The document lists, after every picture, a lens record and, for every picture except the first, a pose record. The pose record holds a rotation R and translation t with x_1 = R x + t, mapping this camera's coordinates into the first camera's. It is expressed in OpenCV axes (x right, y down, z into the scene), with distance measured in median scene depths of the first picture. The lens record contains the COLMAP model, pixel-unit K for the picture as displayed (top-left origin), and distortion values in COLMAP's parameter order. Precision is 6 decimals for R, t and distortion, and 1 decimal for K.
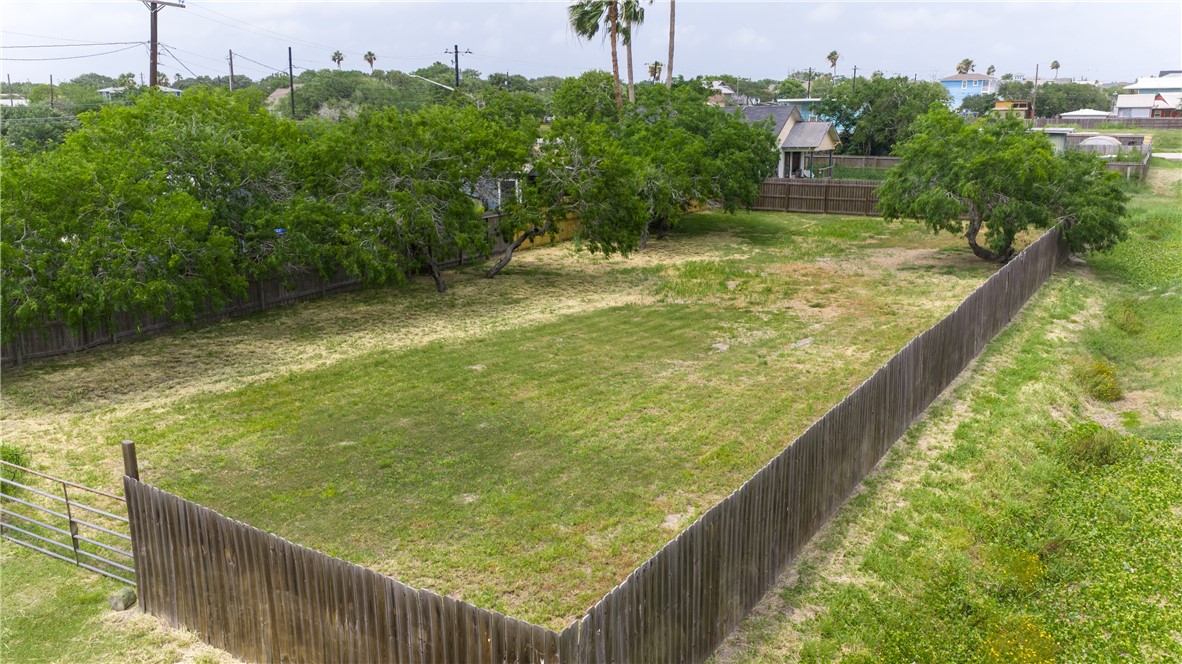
lens RADIAL K [[972.4, 0, 592.9], [0, 972.4, 329.7], [0, 0, 1]] dist [0.086790, -0.082083]
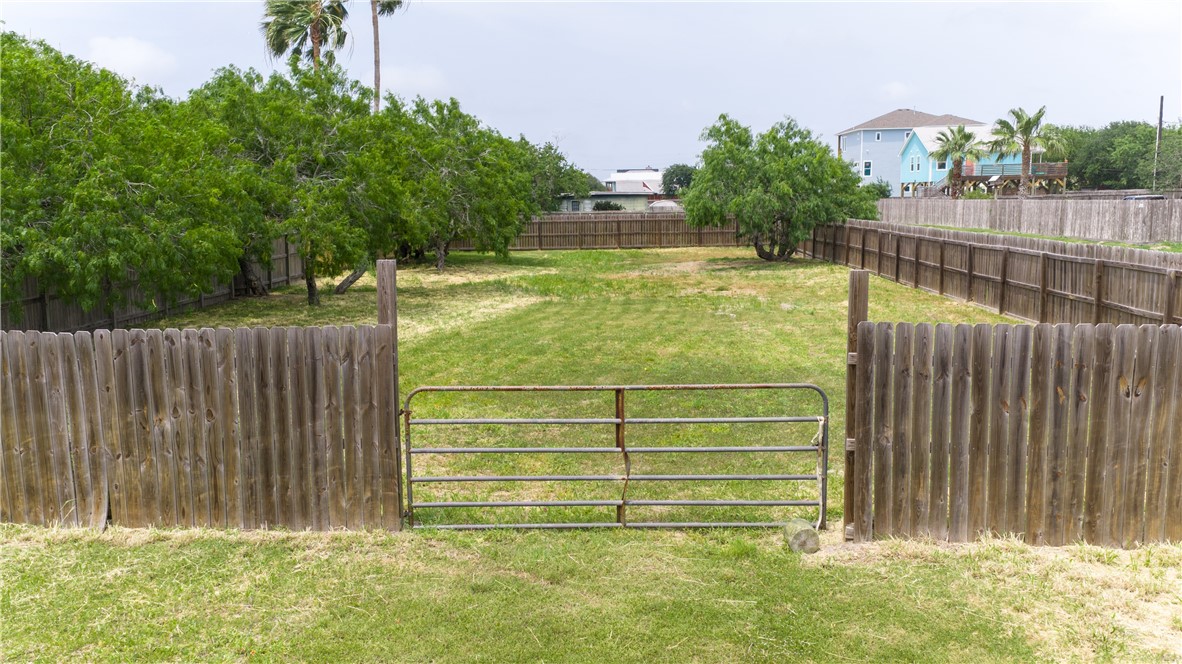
lens RADIAL K [[972.4, 0, 592.9], [0, 972.4, 329.7], [0, 0, 1]] dist [0.086790, -0.082083]
pose [[0.852415, -0.072826, 0.517769, -0.404371], [0.130137, 0.988641, -0.075192, 0.074596], [-0.506411, 0.131476, 0.852210, 0.226540]]
